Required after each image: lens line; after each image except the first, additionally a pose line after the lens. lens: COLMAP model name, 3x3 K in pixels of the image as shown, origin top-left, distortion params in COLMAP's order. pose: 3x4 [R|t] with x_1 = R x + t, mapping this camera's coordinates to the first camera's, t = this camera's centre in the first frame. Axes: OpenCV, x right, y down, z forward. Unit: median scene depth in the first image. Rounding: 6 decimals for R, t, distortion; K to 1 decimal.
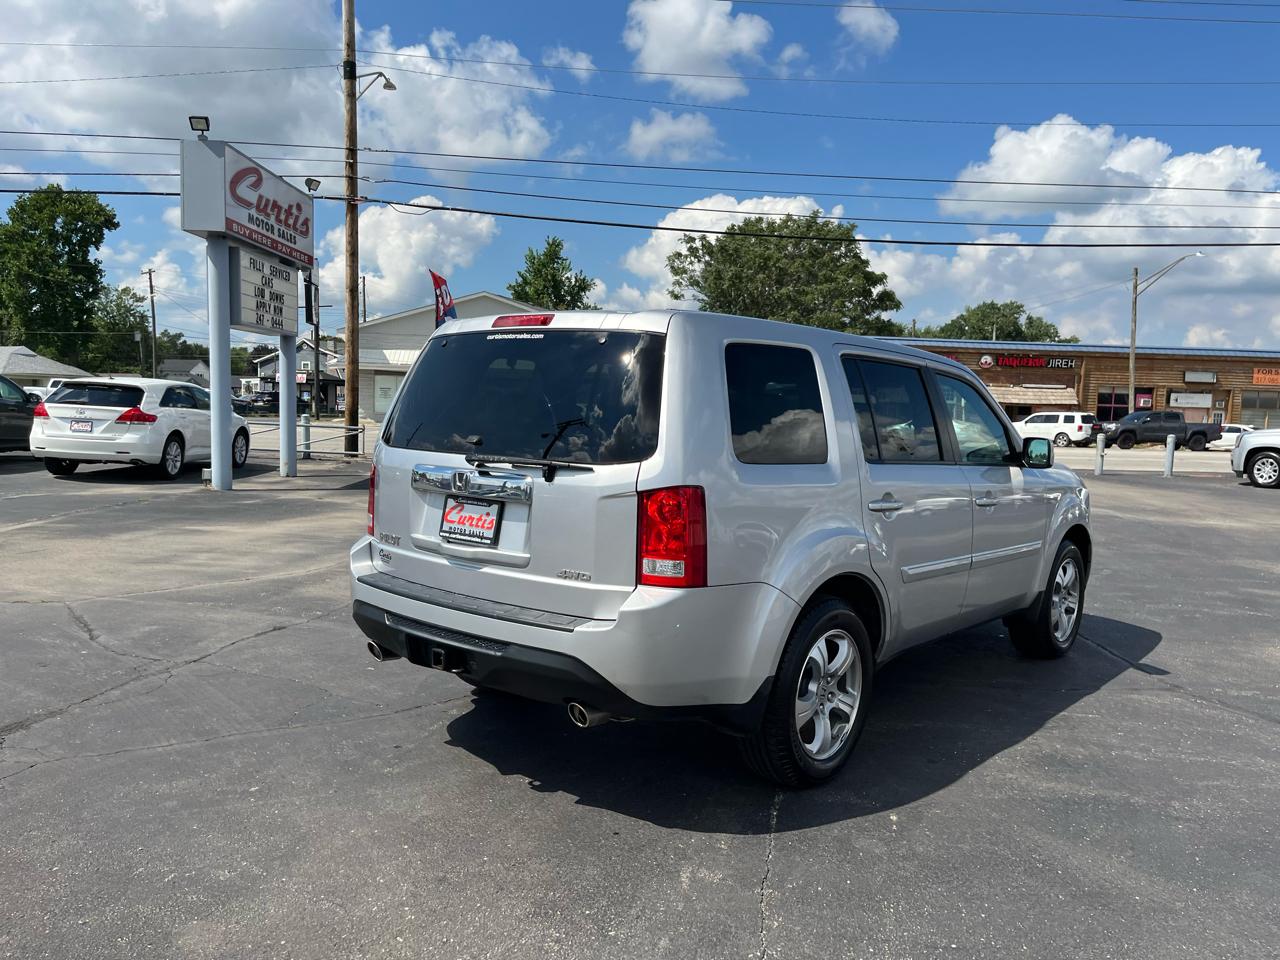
lens RADIAL K [[976.9, 0, 651.2], [0, 976.9, 478.8], [0, 0, 1]] dist [0.068146, -0.091620]
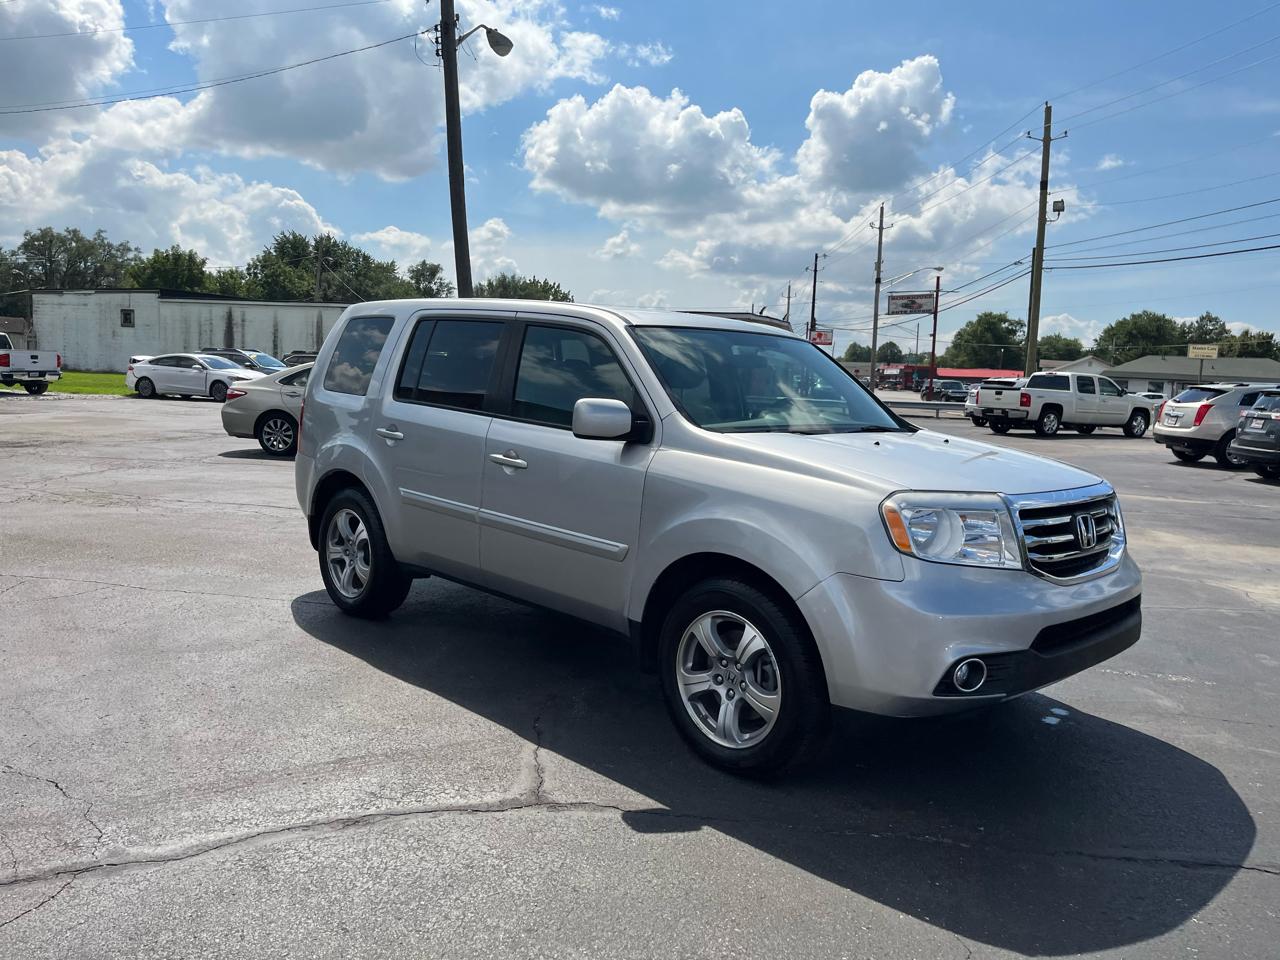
lens RADIAL K [[976.9, 0, 655.6], [0, 976.9, 470.6], [0, 0, 1]] dist [0.068146, -0.091620]
pose [[-0.082286, 0.066017, -0.994420, 0.389593], [-0.123915, 0.989383, 0.075937, -0.016775], [0.988875, 0.129472, -0.073232, 0.378758]]
